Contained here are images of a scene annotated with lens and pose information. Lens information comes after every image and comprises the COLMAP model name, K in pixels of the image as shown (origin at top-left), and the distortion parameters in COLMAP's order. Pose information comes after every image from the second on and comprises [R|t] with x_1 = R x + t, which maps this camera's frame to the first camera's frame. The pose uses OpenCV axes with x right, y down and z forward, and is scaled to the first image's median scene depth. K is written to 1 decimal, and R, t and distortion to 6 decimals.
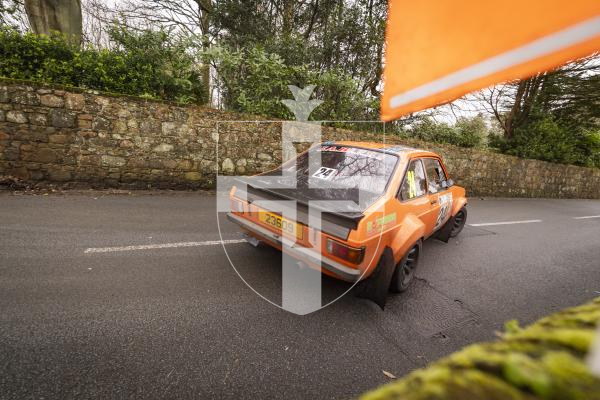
lens RADIAL K [[260.8, 0, 301.0], [0, 260.8, 198.5], [0, 0, 1]] dist [0.002396, -0.000118]
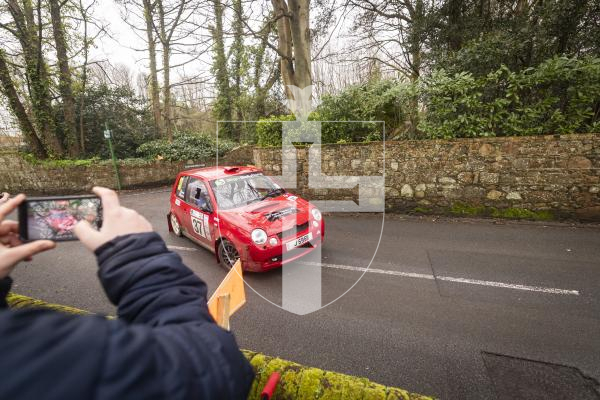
lens RADIAL K [[260.8, 0, 299.0], [0, 260.8, 197.9], [0, 0, 1]] dist [0.002396, -0.000118]
pose [[0.702450, 0.019700, -0.711461, 0.211255], [-0.016566, 0.999799, 0.011328, -0.125414], [0.711541, 0.003829, 0.702635, -0.081520]]
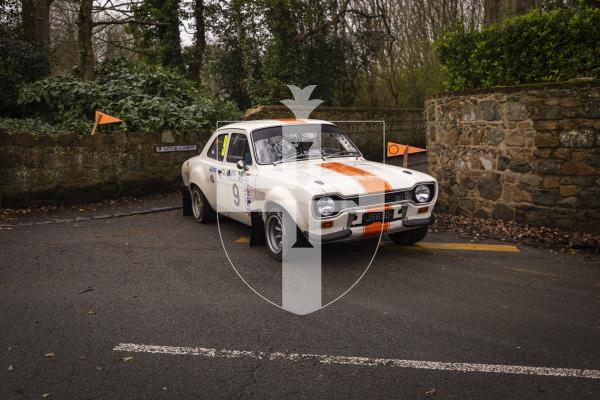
lens RADIAL K [[577.3, 0, 300.4], [0, 577.3, 199.1], [0, 0, 1]] dist [-0.006038, 0.000000]
pose [[0.828551, -0.035407, -0.558793, -0.870830], [-0.013819, 0.996401, -0.083625, -0.042137], [0.559743, 0.077010, 0.825080, -0.471794]]
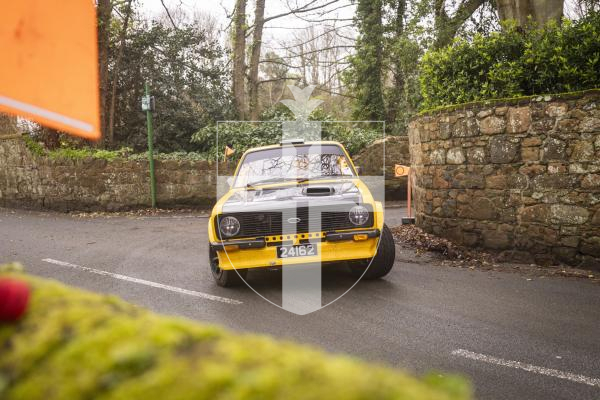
lens RADIAL K [[577.3, 0, 296.0], [0, 577.3, 201.6], [0, 0, 1]] dist [-0.006038, 0.000000]
pose [[0.373290, -0.048306, -0.926456, 0.179691], [-0.113488, 0.988765, -0.097282, 0.011109], [0.920747, 0.141456, 0.363614, 0.045609]]
